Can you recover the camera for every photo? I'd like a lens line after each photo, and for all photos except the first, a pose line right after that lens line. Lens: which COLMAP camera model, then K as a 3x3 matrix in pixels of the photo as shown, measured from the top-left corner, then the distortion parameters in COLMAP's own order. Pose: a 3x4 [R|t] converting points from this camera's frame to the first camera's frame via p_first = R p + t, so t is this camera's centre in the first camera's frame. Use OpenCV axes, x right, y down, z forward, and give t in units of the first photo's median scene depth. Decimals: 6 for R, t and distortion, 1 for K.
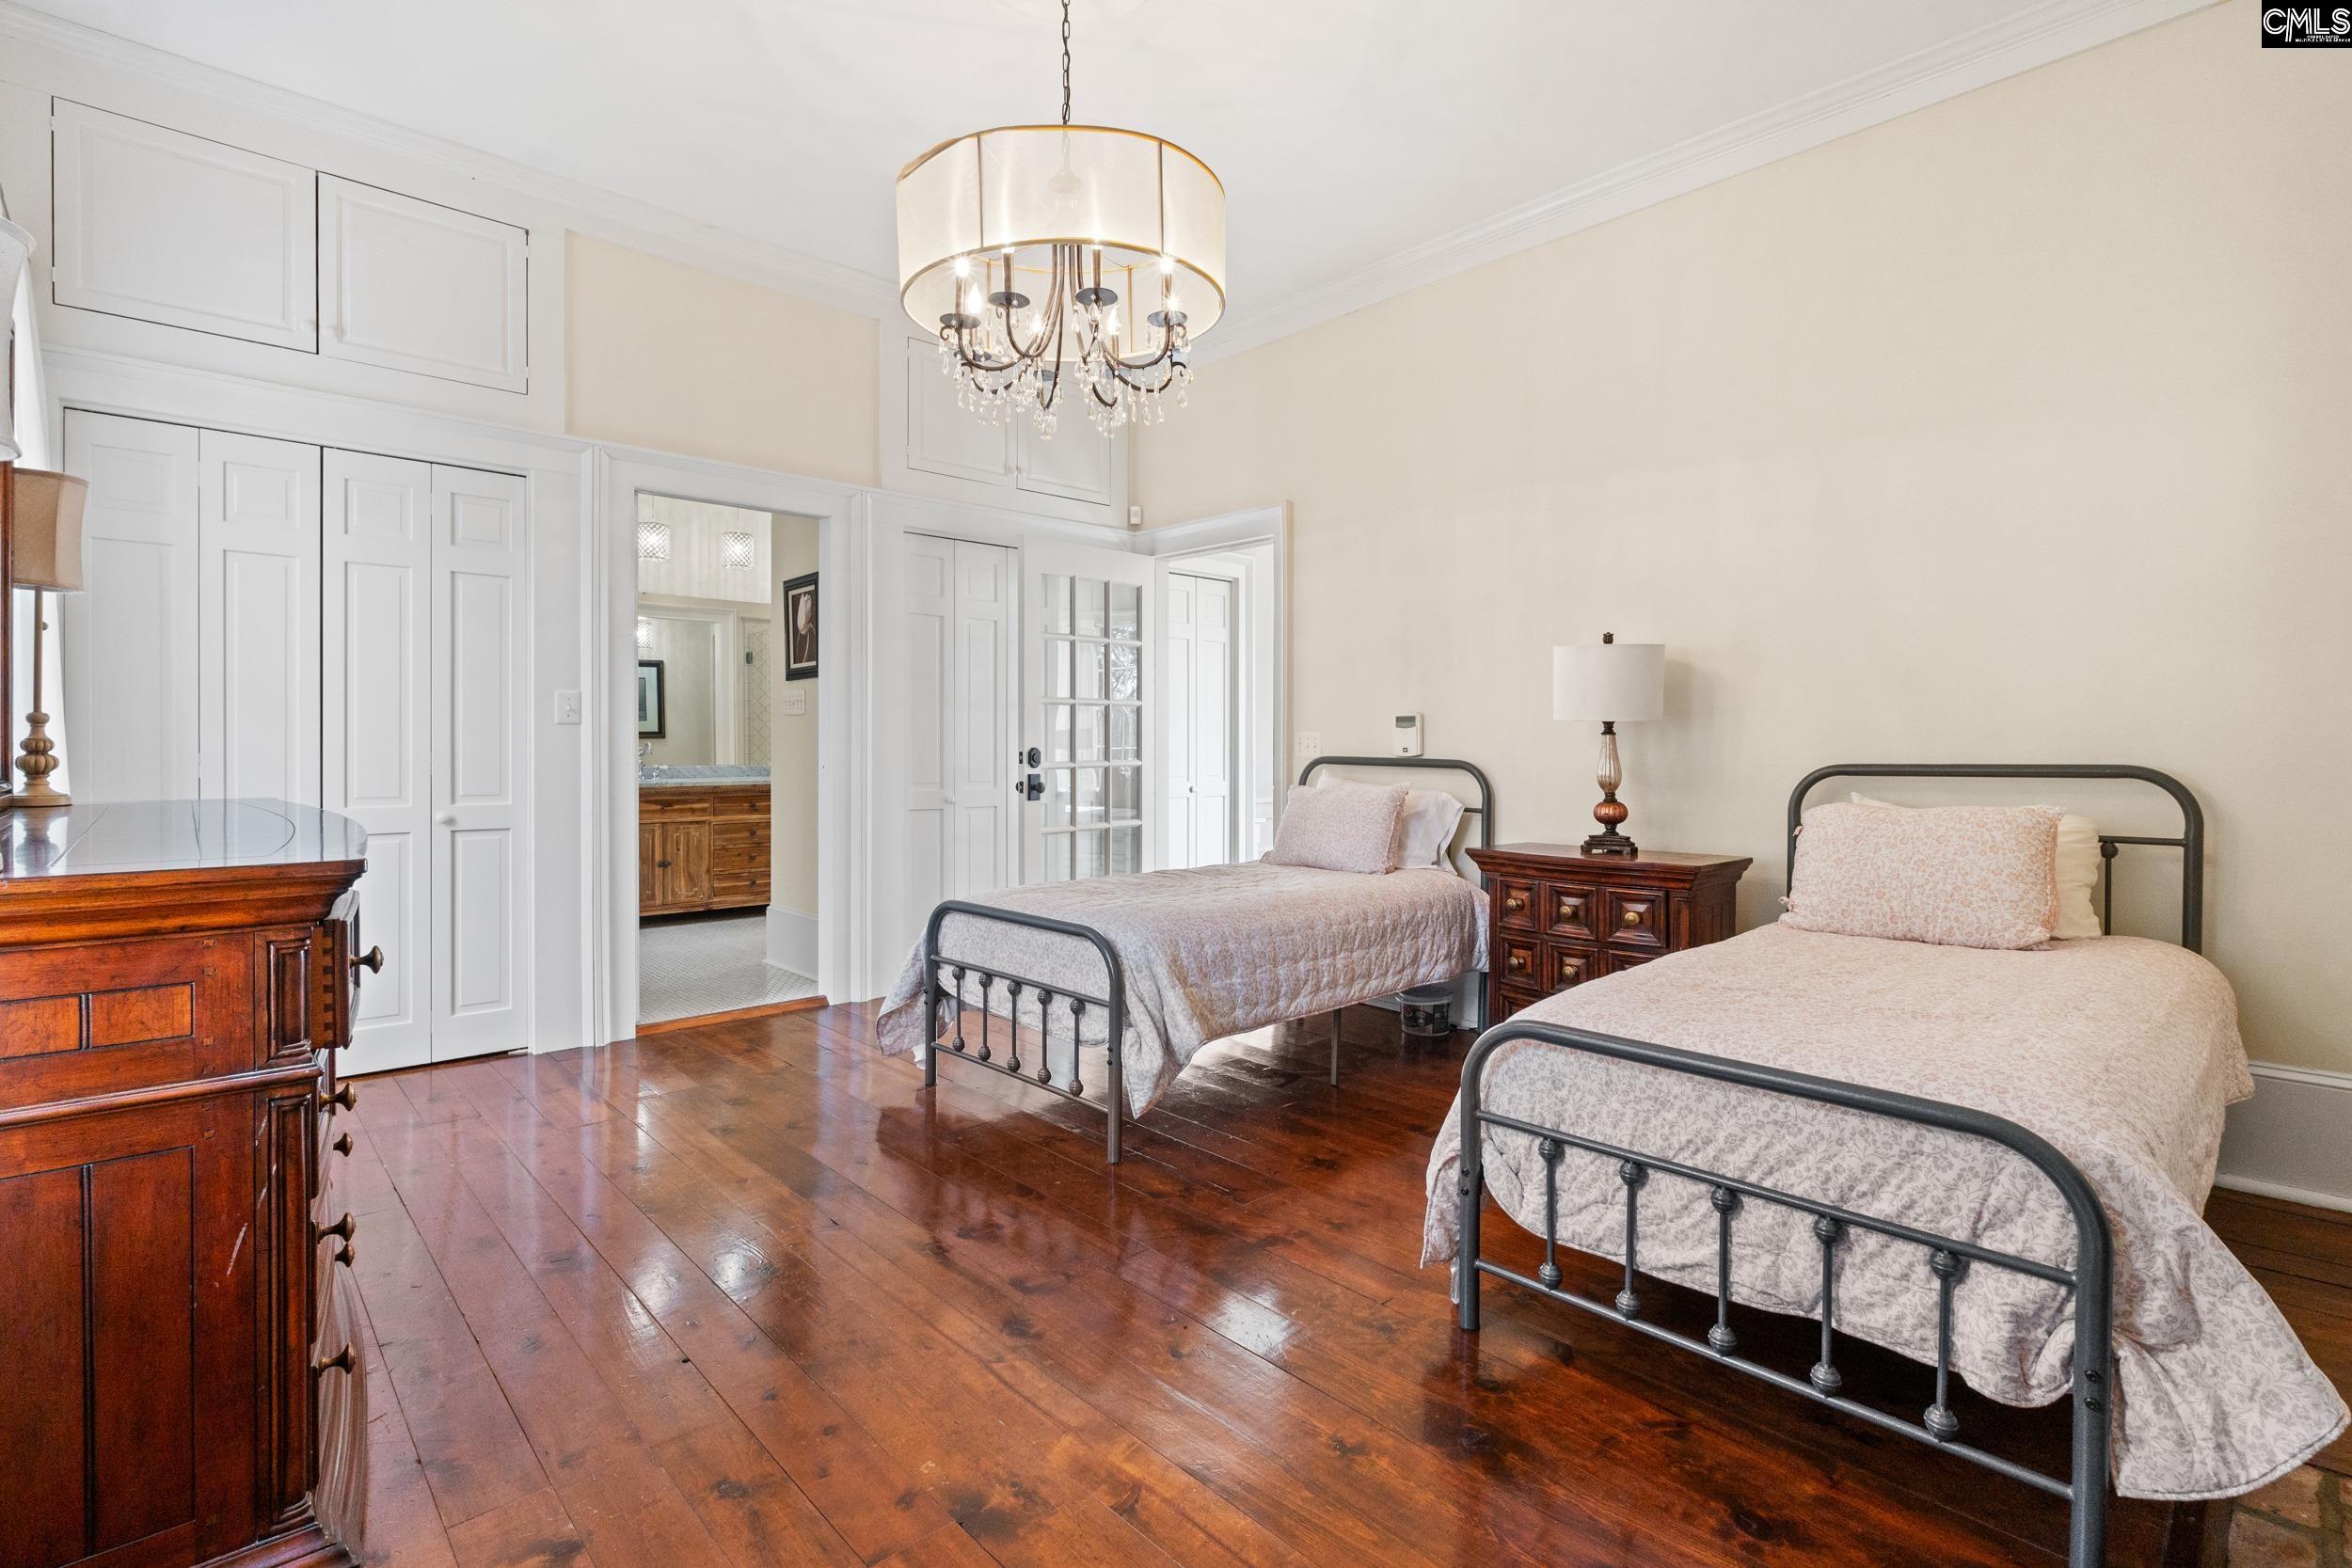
lens RADIAL K [[1080.1, 0, 1179.0], [0, 1080.1, 765.9], [0, 0, 1]] dist [-0.017300, -0.000582]
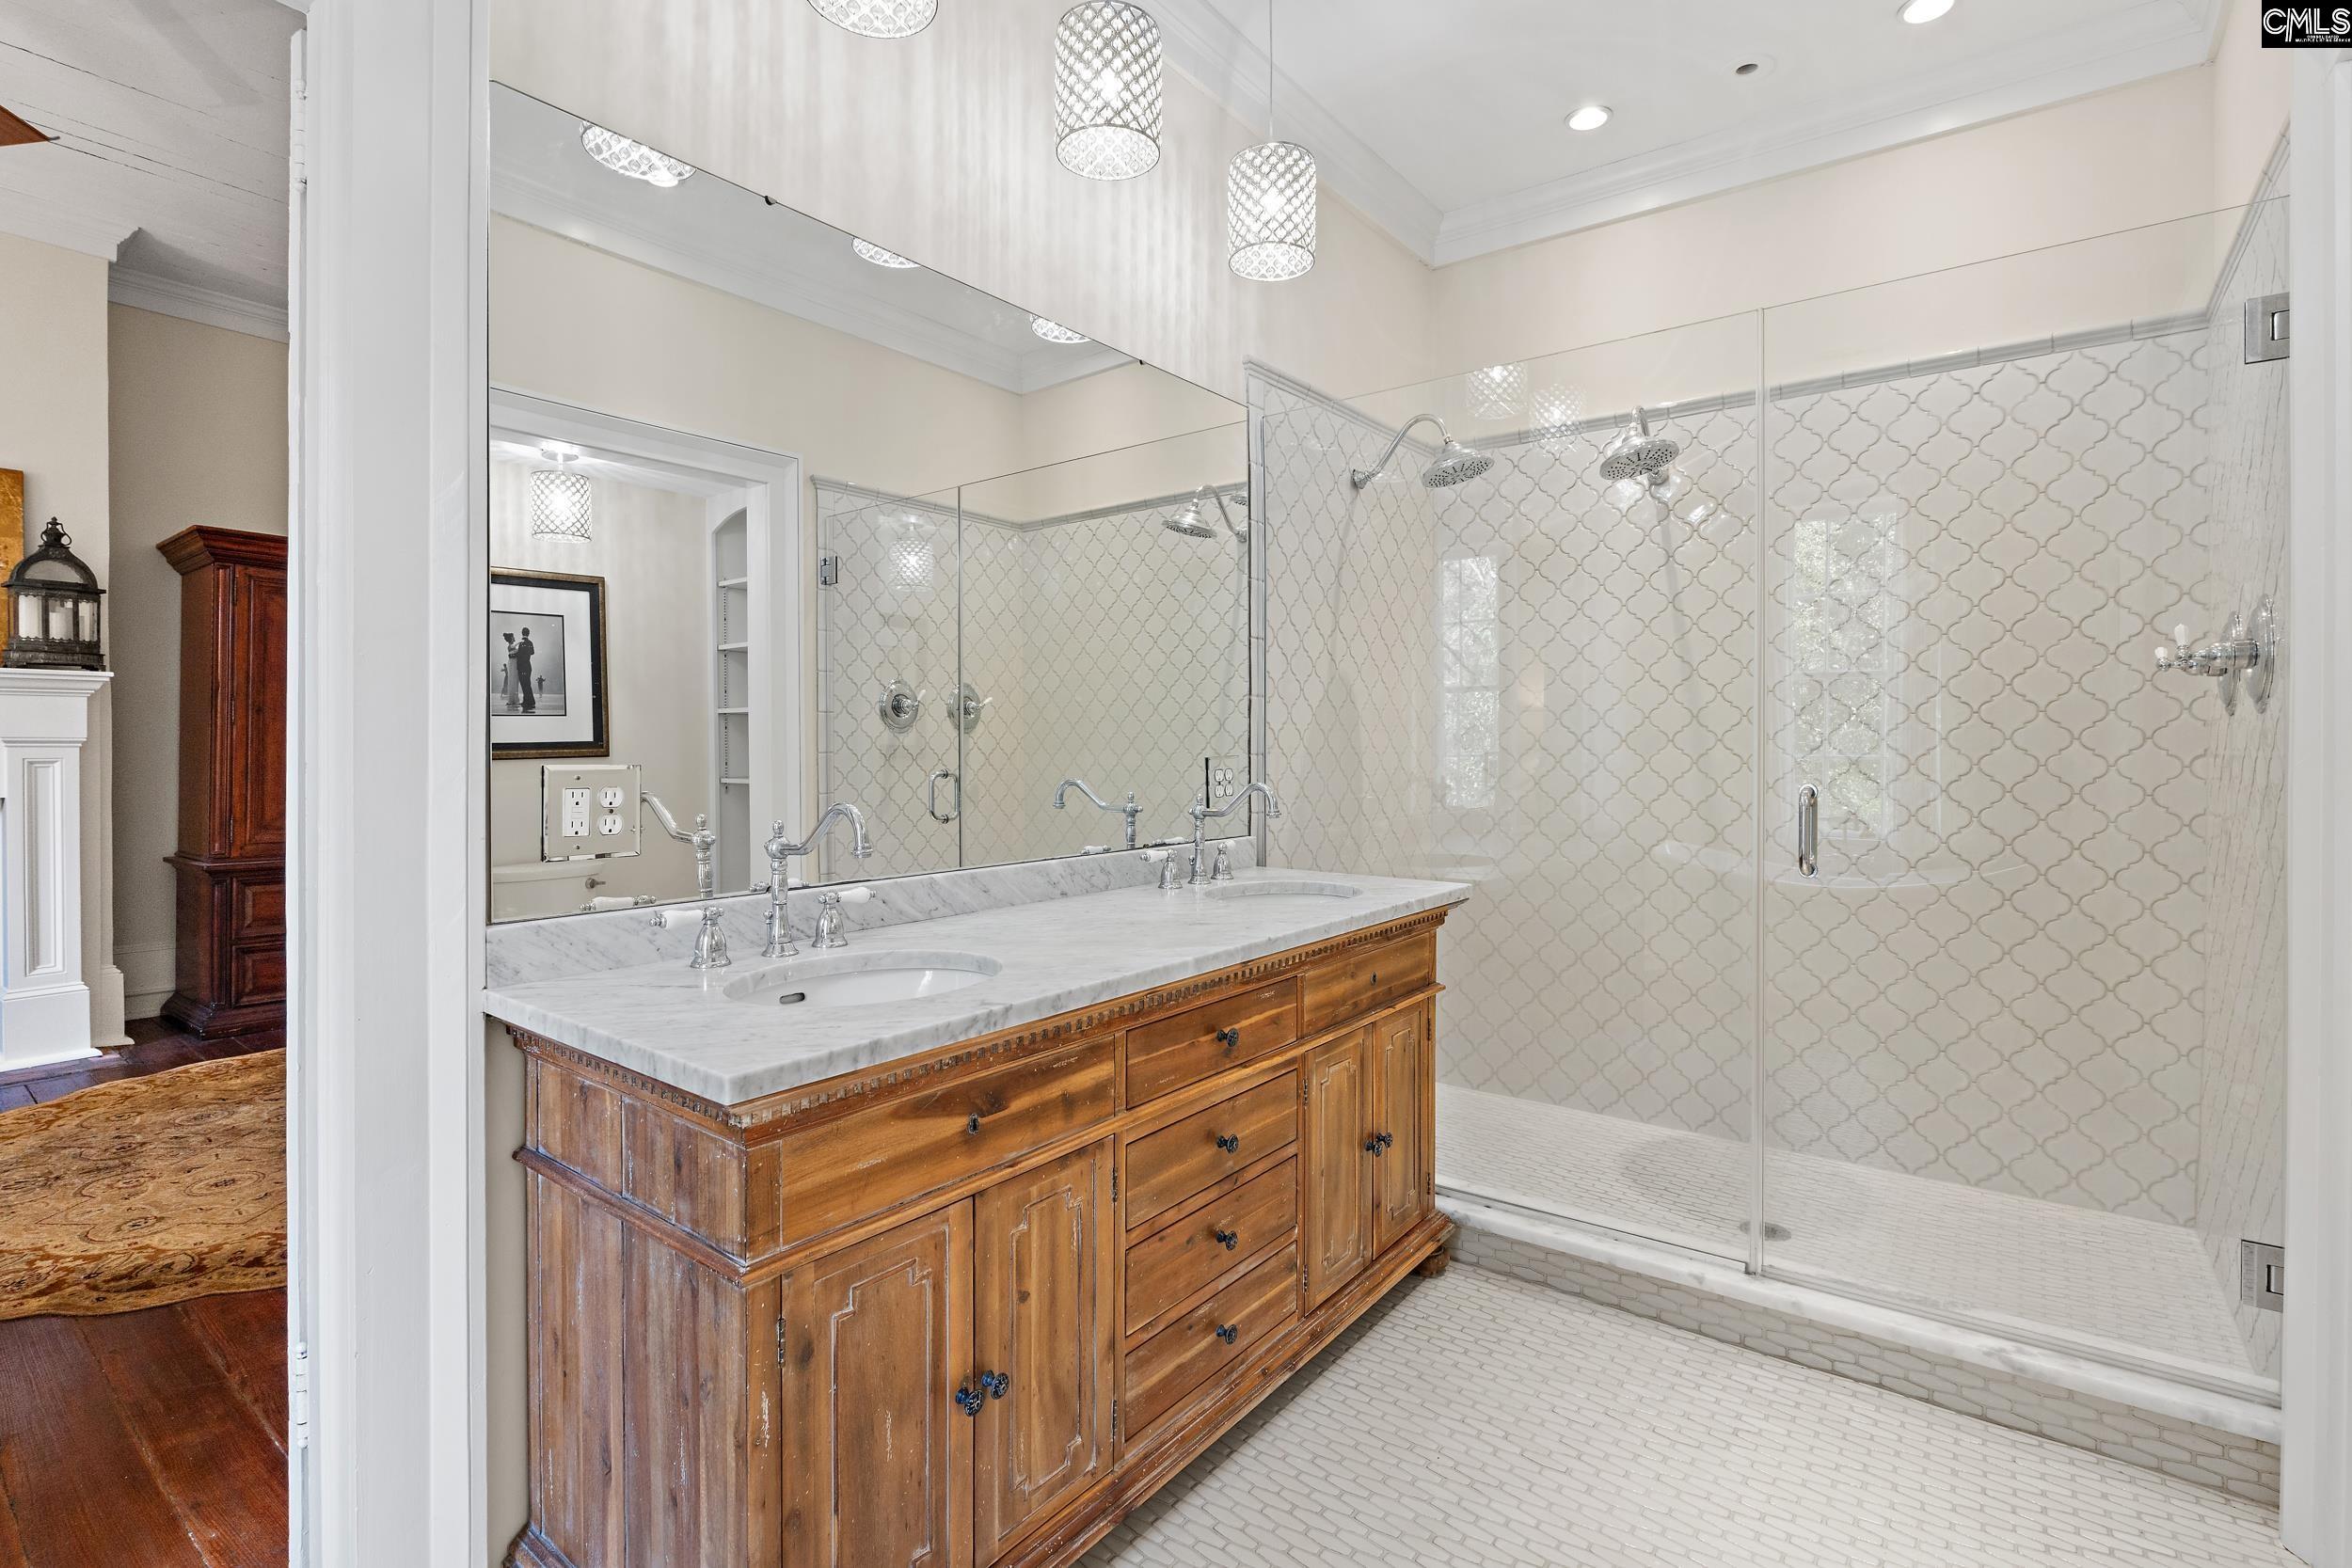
lens RADIAL K [[1080.1, 0, 1175.4], [0, 1080.1, 775.5], [0, 0, 1]] dist [-0.017300, -0.000582]
pose [[0.984831, -0.004723, 0.173455, -0.463036], [0.004832, 0.999988, -0.000211, -0.027478], [-0.173452, 0.001046, 0.984842, 0.763171]]
